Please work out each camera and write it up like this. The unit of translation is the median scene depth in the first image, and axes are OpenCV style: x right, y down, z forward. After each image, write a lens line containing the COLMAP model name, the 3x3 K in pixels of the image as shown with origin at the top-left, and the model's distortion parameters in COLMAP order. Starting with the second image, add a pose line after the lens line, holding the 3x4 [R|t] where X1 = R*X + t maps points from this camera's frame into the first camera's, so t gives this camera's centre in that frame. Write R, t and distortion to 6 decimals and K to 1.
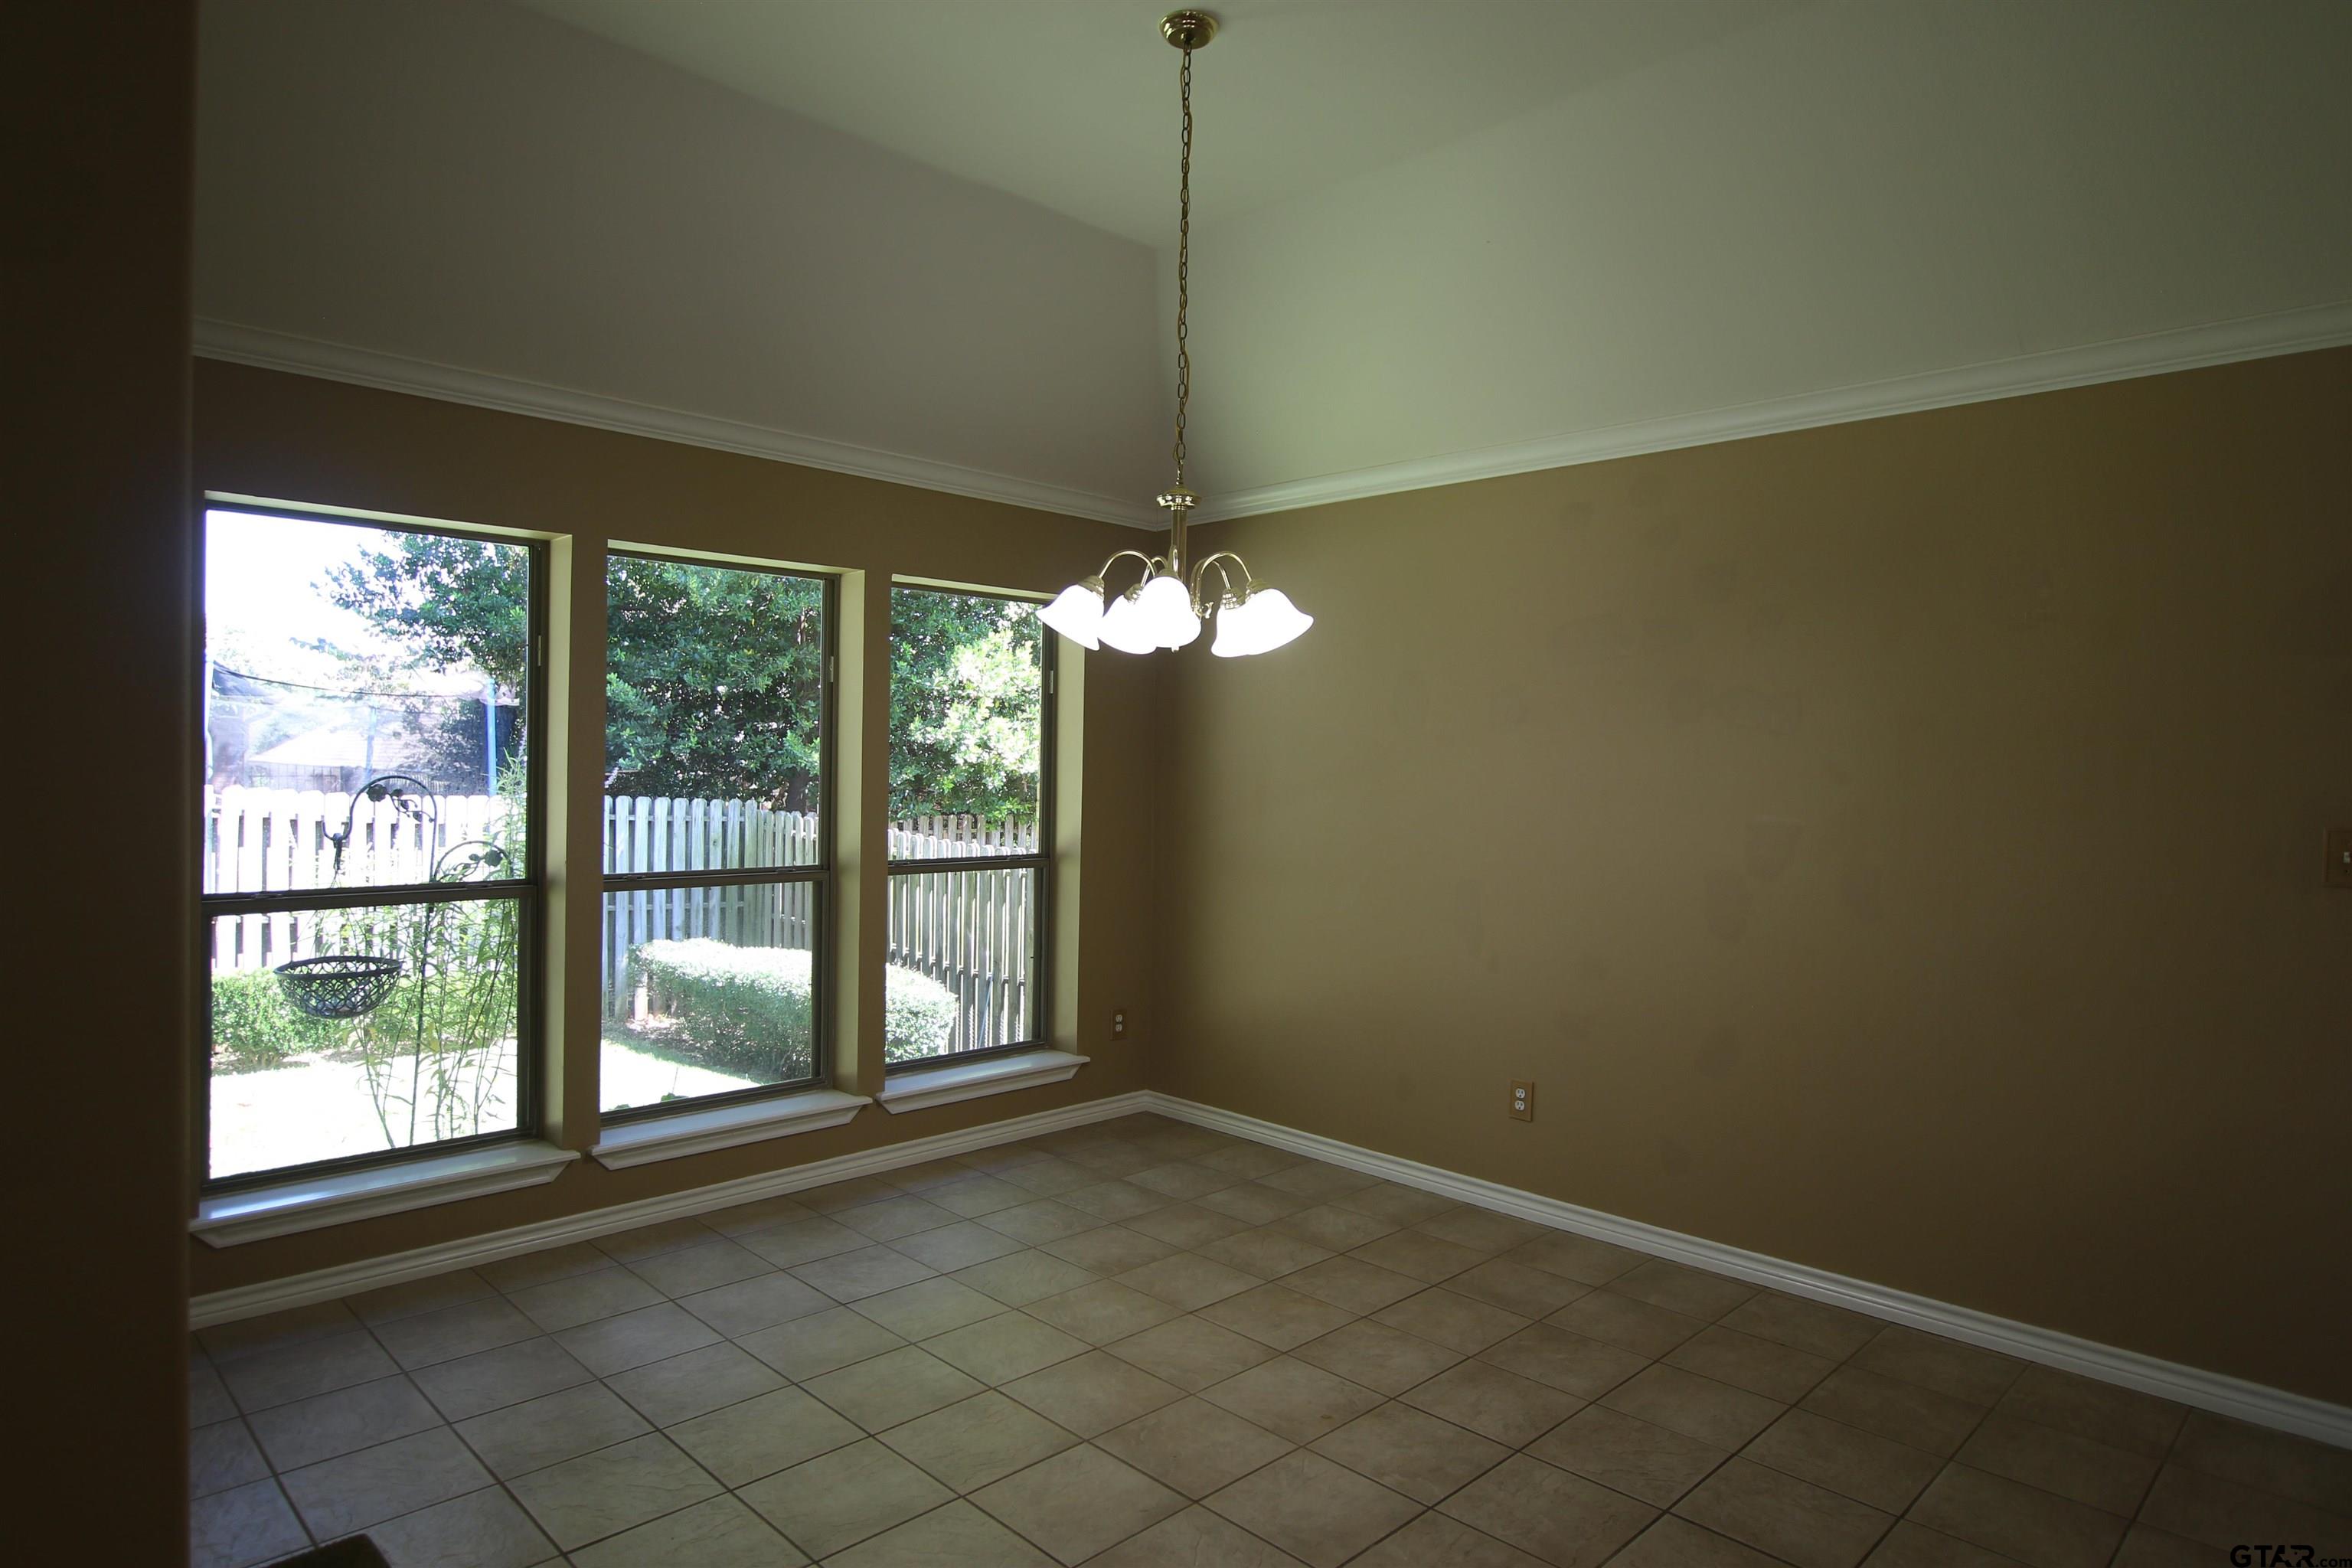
lens RADIAL K [[1323.4, 0, 1176.0], [0, 1323.4, 784.0], [0, 0, 1]] dist [-0.038163, 0.000321]
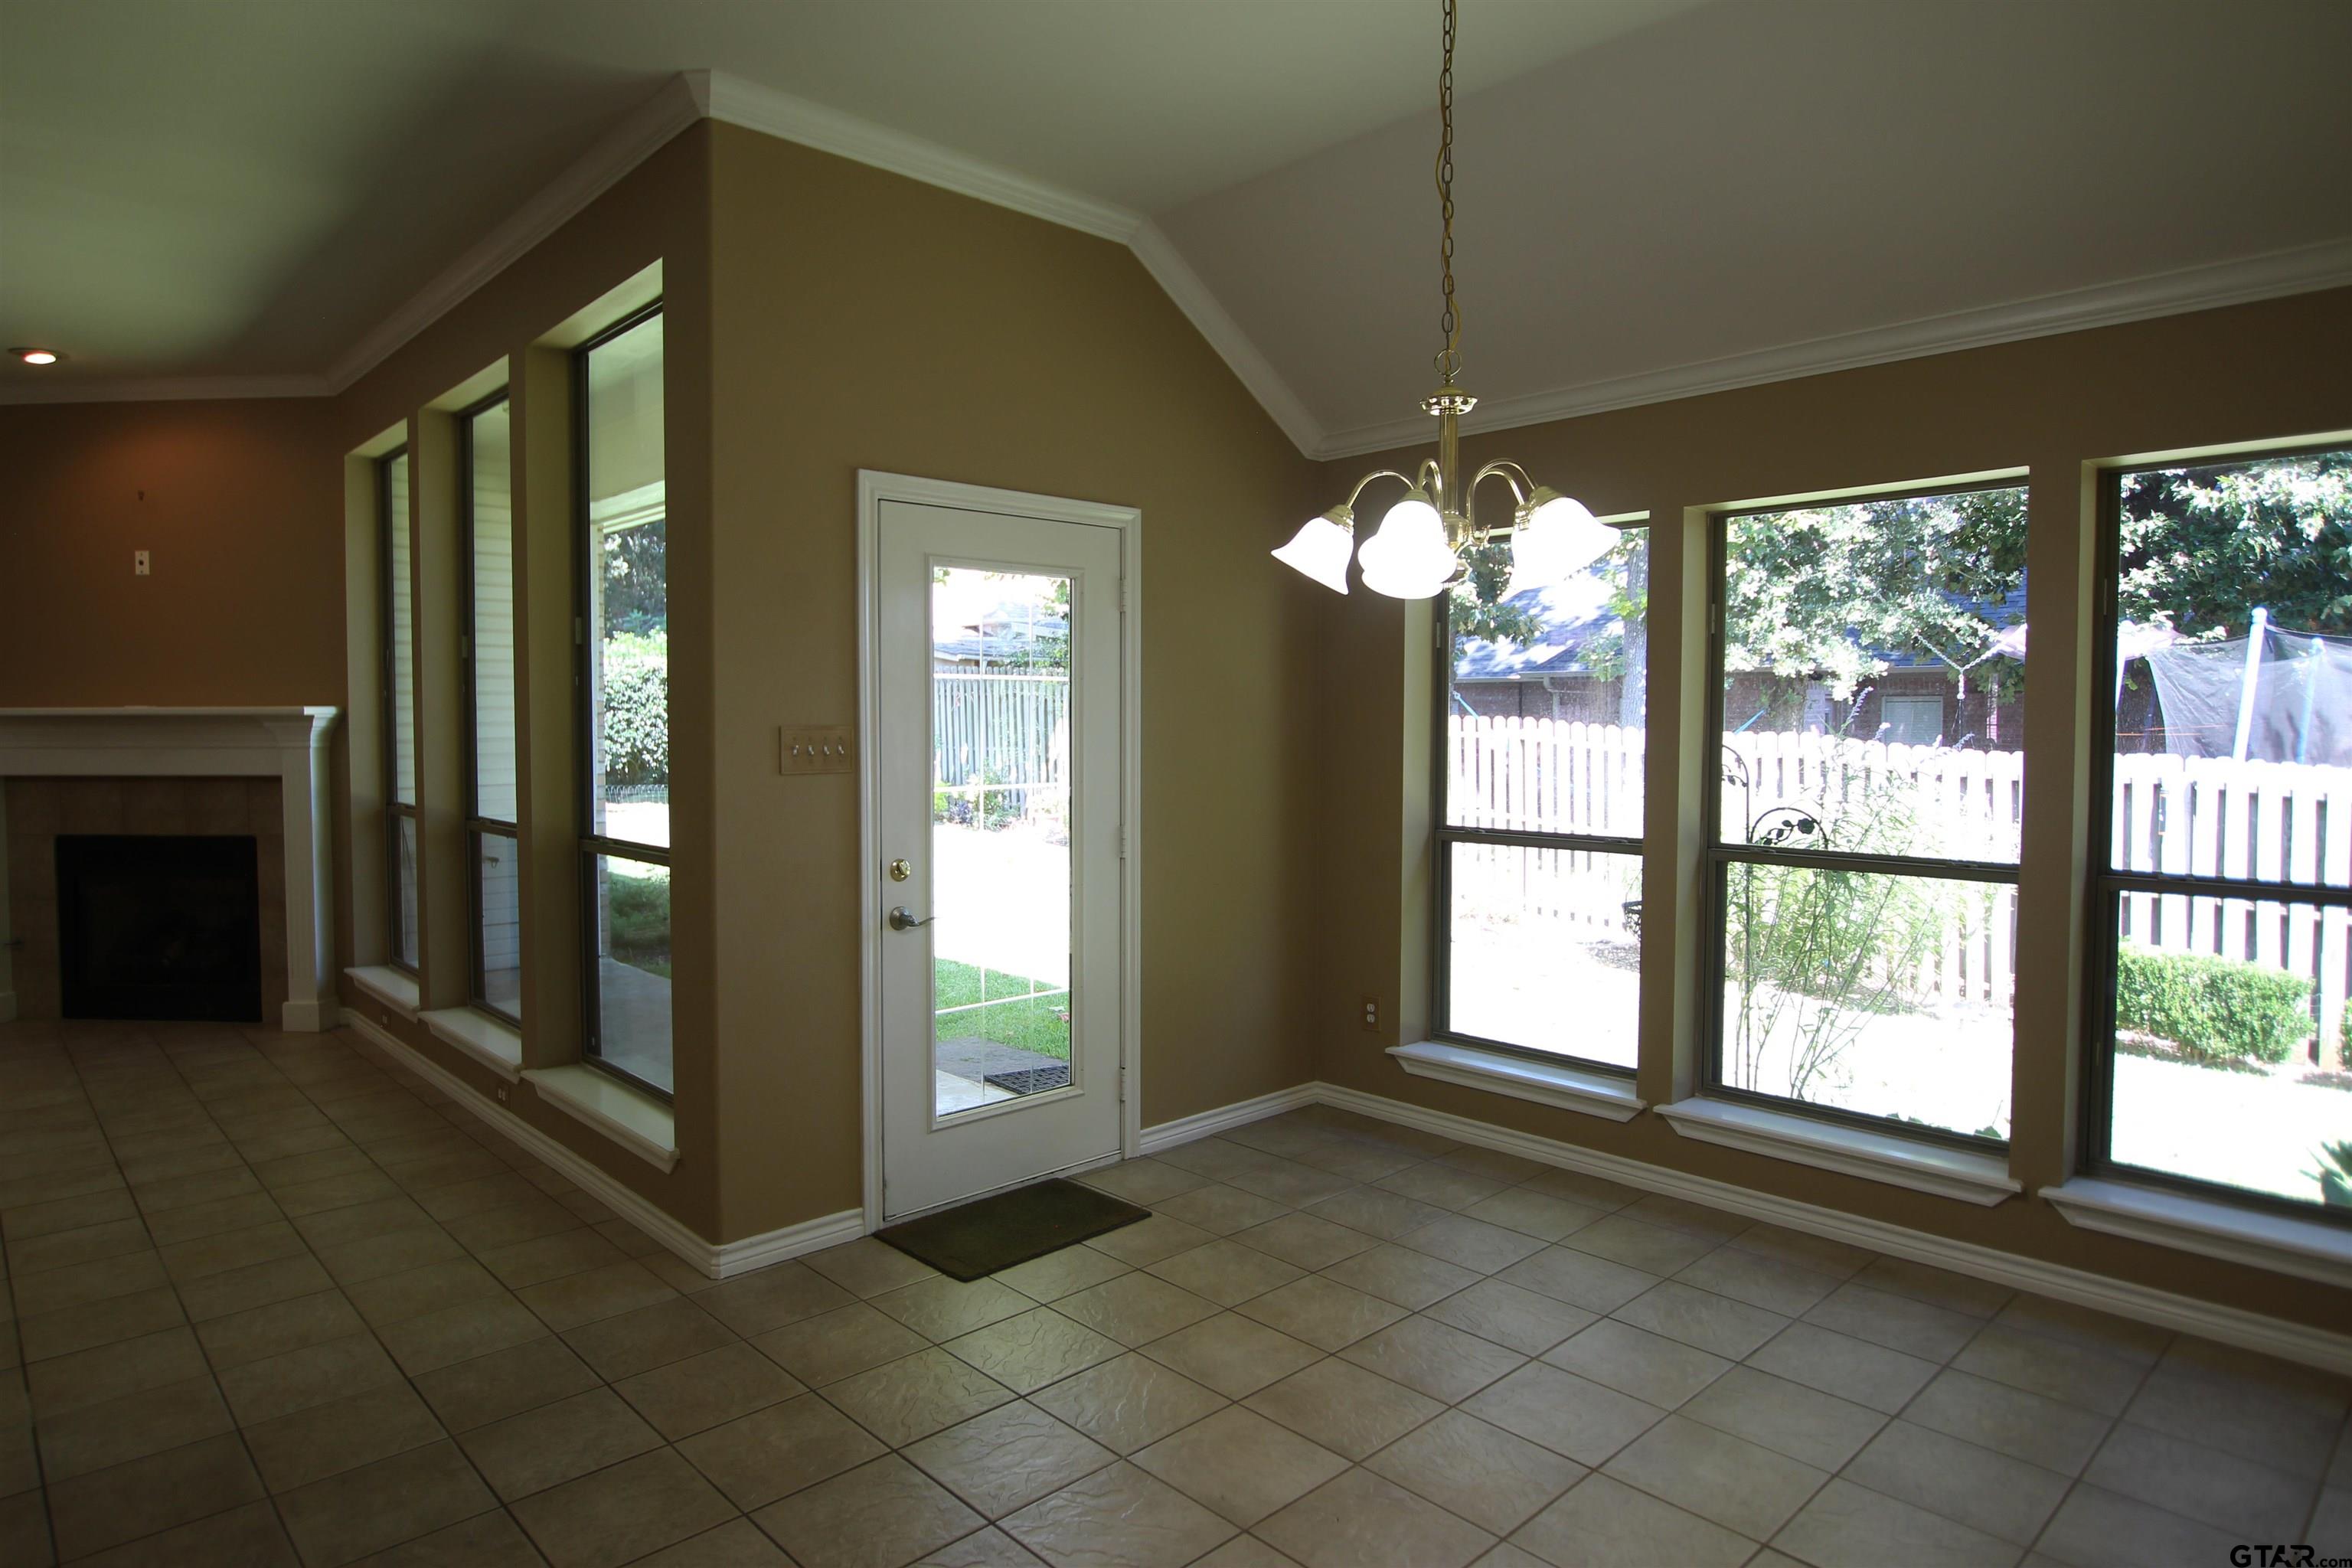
lens RADIAL K [[1459.9, 0, 1176.0], [0, 1459.9, 784.0], [0, 0, 1]] dist [-0.050633, -0.002411]
pose [[-0.088694, 0.028511, -0.995651, 0.619713], [-0.009467, 0.999521, 0.029465, -0.003007], [0.996014, 0.012039, -0.088382, 0.630915]]
